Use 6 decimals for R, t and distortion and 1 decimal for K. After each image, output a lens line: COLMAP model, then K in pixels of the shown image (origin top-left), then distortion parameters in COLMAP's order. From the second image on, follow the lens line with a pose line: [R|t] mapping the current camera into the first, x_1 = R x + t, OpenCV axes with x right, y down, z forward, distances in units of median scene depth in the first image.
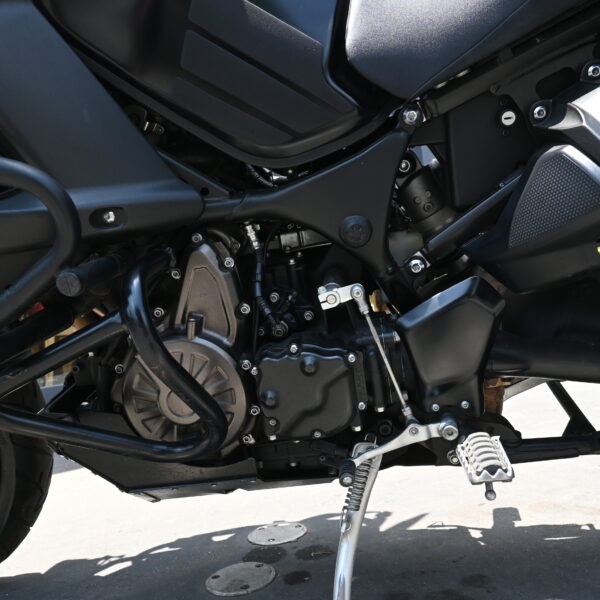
lens RADIAL K [[613.2, 0, 300.0], [0, 613.2, 300.0], [0, 0, 1]] dist [-0.000025, 0.008420]
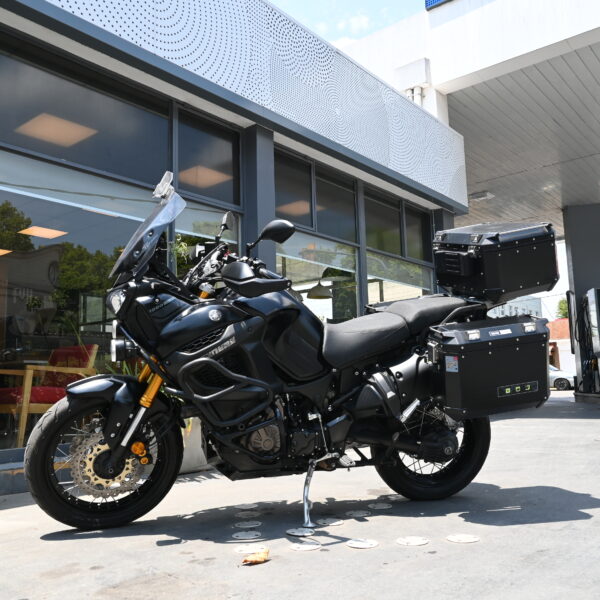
lens RADIAL K [[613.2, 0, 300.0], [0, 613.2, 300.0], [0, 0, 1]] dist [-0.000025, 0.008420]
pose [[0.911166, 0.149841, 0.383828, -1.530330], [-0.088976, 0.981107, -0.171790, -0.053570], [-0.402318, 0.122378, 0.907284, -2.405394]]
